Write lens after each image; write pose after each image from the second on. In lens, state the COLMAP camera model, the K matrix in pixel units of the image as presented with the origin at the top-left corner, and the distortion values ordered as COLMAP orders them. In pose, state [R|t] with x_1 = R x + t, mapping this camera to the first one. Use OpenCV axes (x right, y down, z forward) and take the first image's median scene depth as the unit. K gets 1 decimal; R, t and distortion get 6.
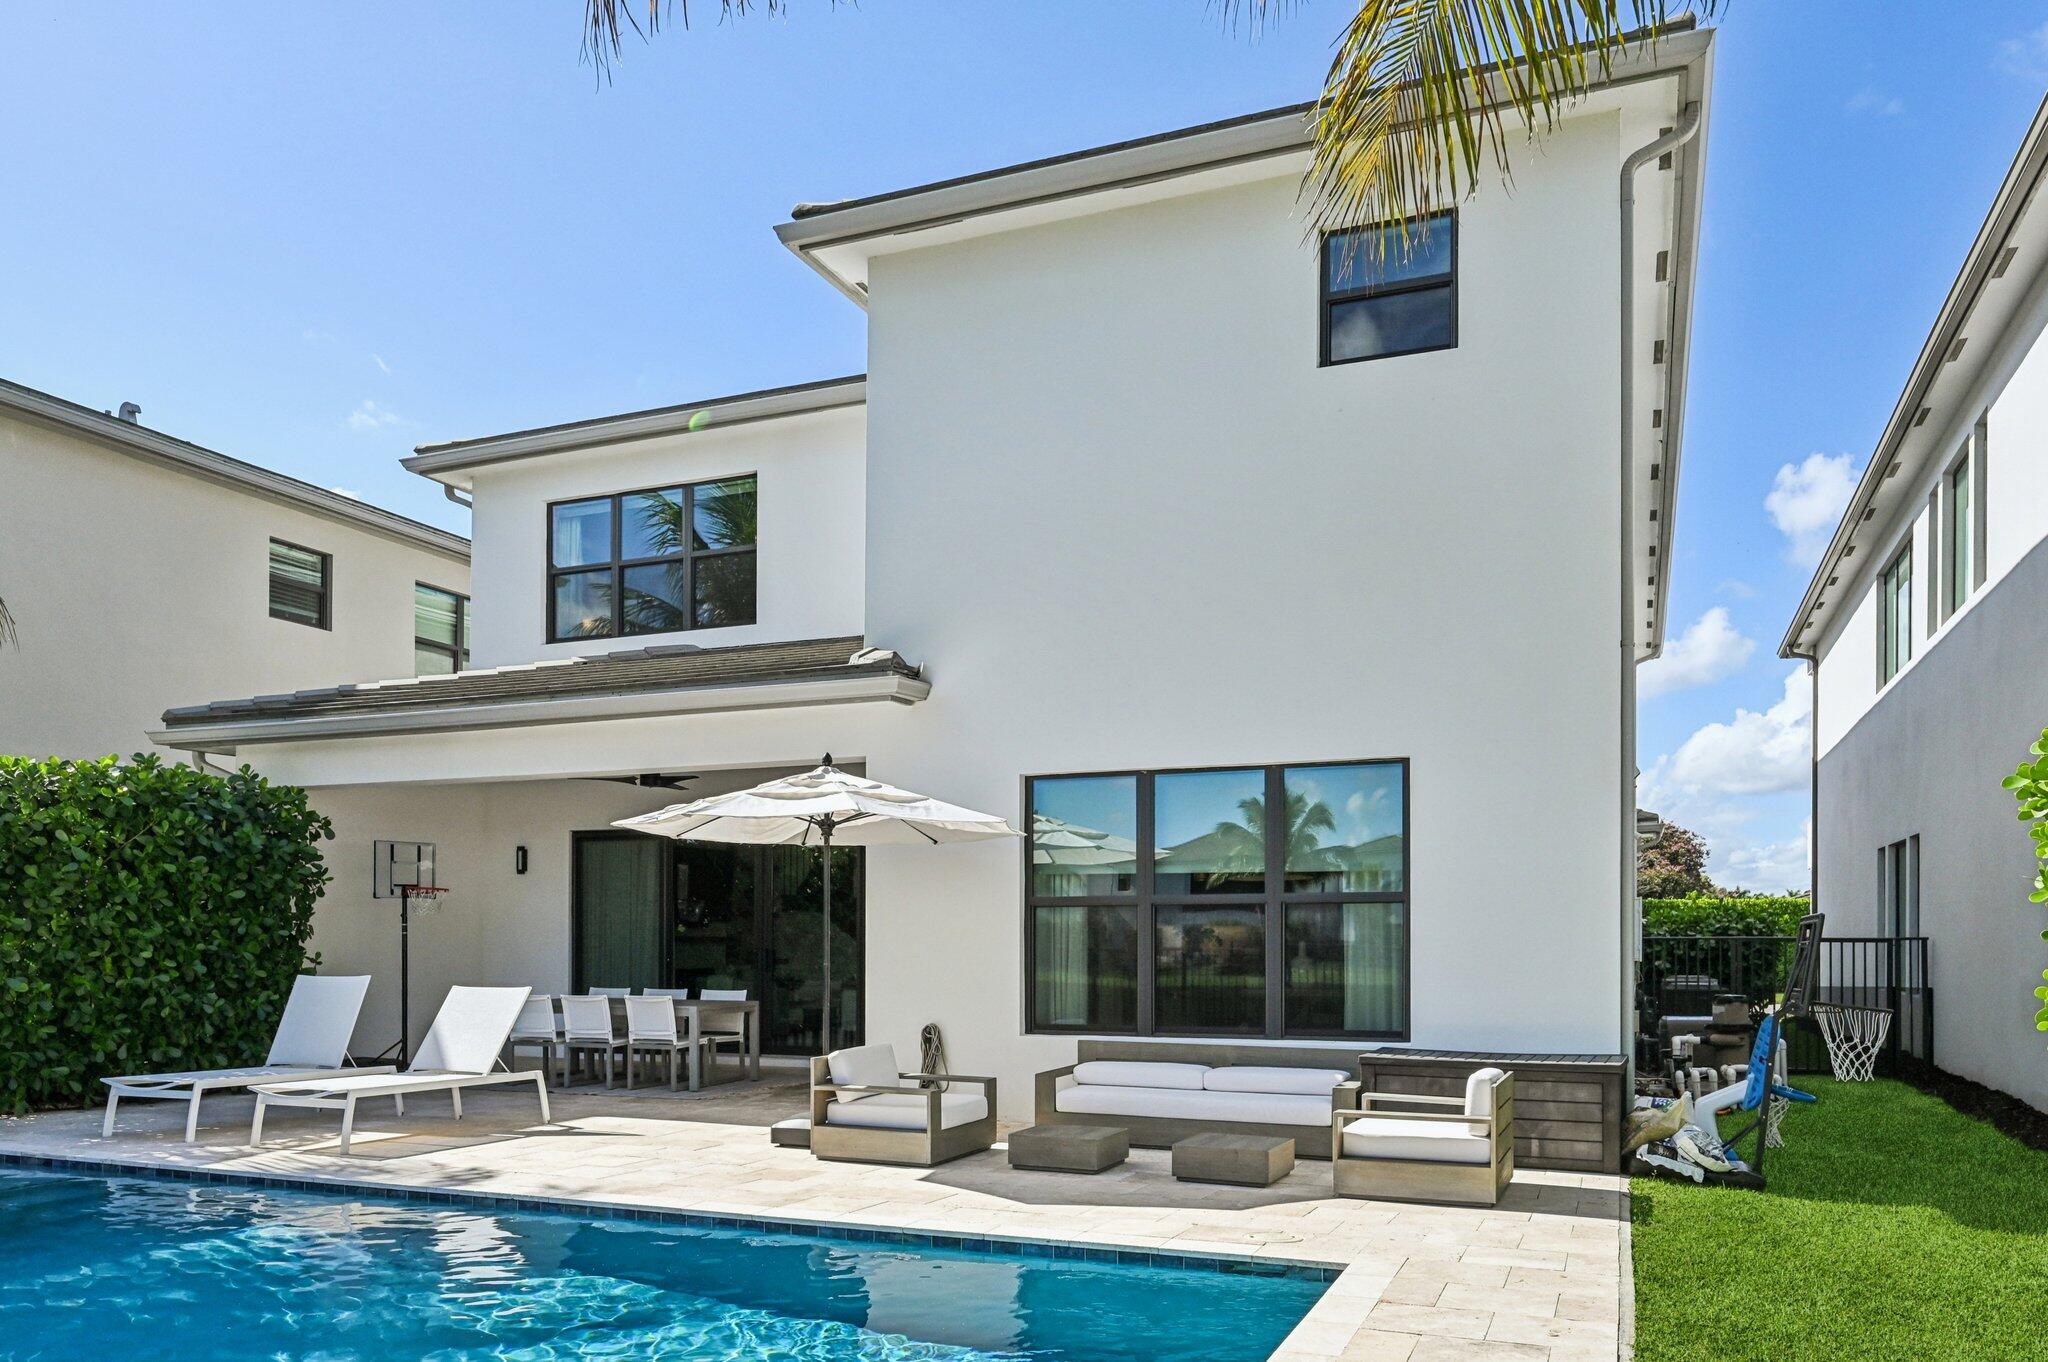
lens RADIAL K [[1485.2, 0, 948.8], [0, 1485.2, 923.8], [0, 0, 1]] dist [0.000193, 0.004479]
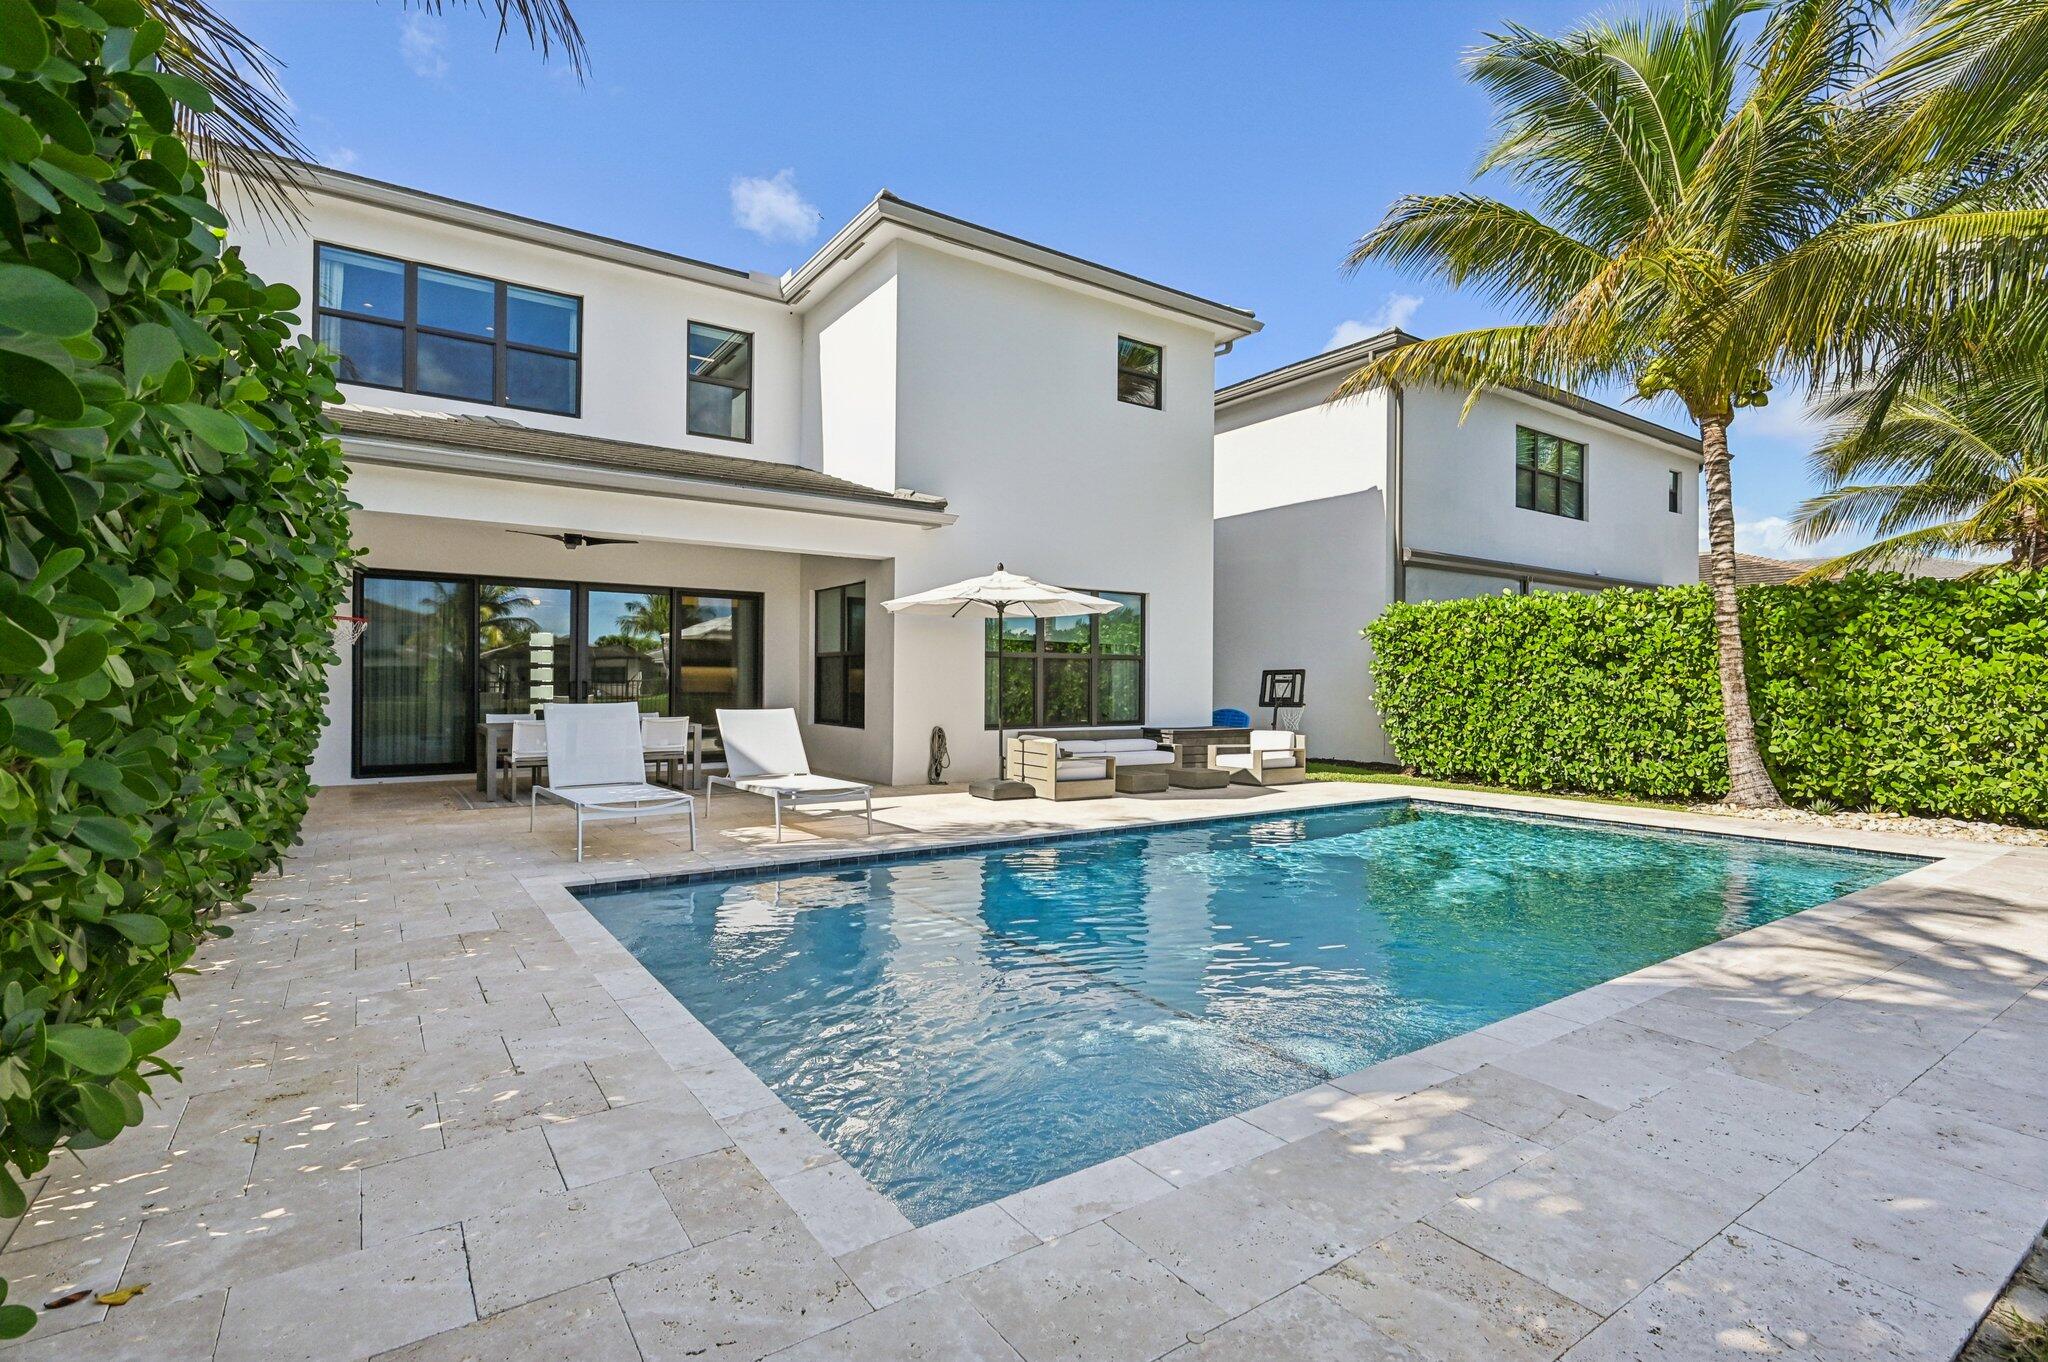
lens RADIAL K [[974.3, 0, 1037.9], [0, 974.3, 674.6], [0, 0, 1]] dist [0.002948, 0.001228]
pose [[0.523912, 0.010171, 0.851712, -0.796778], [-0.014890, 0.999885, -0.002781, 0.010264], [-0.851642, -0.011225, 0.524004, 0.315994]]
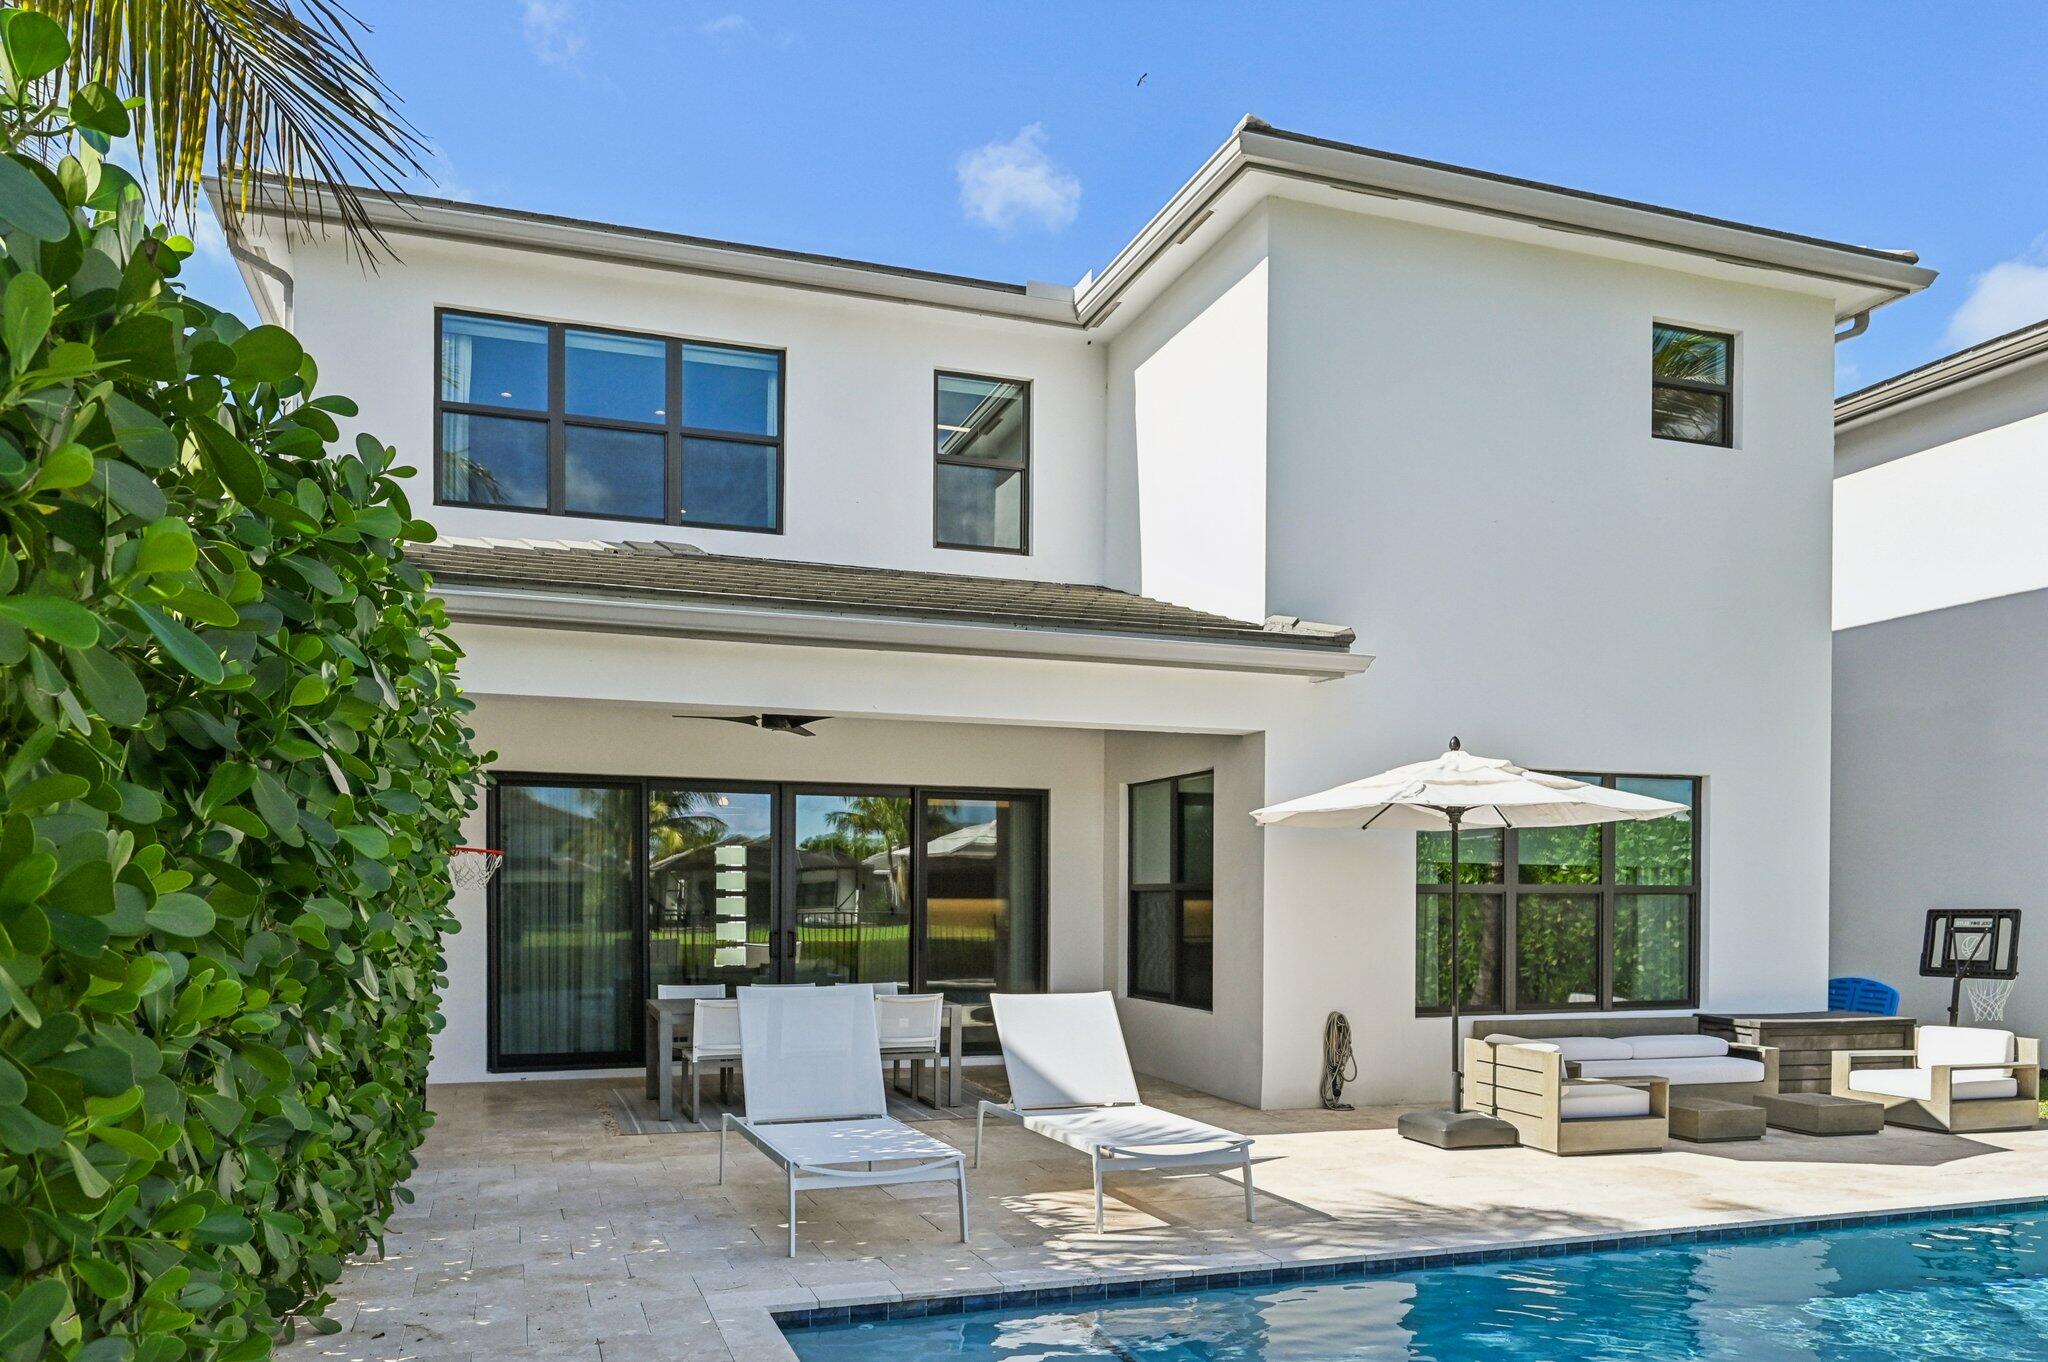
lens RADIAL K [[1485.2, 0, 1028.4], [0, 1485.2, 910.7], [0, 0, 1]] dist [0.000193, 0.004479]
pose [[0.734149, -0.002402, 0.678984, -0.754094], [-0.010989, 0.999821, 0.015418, -0.011420], [-0.678899, -0.018781, 0.733991, 0.388371]]
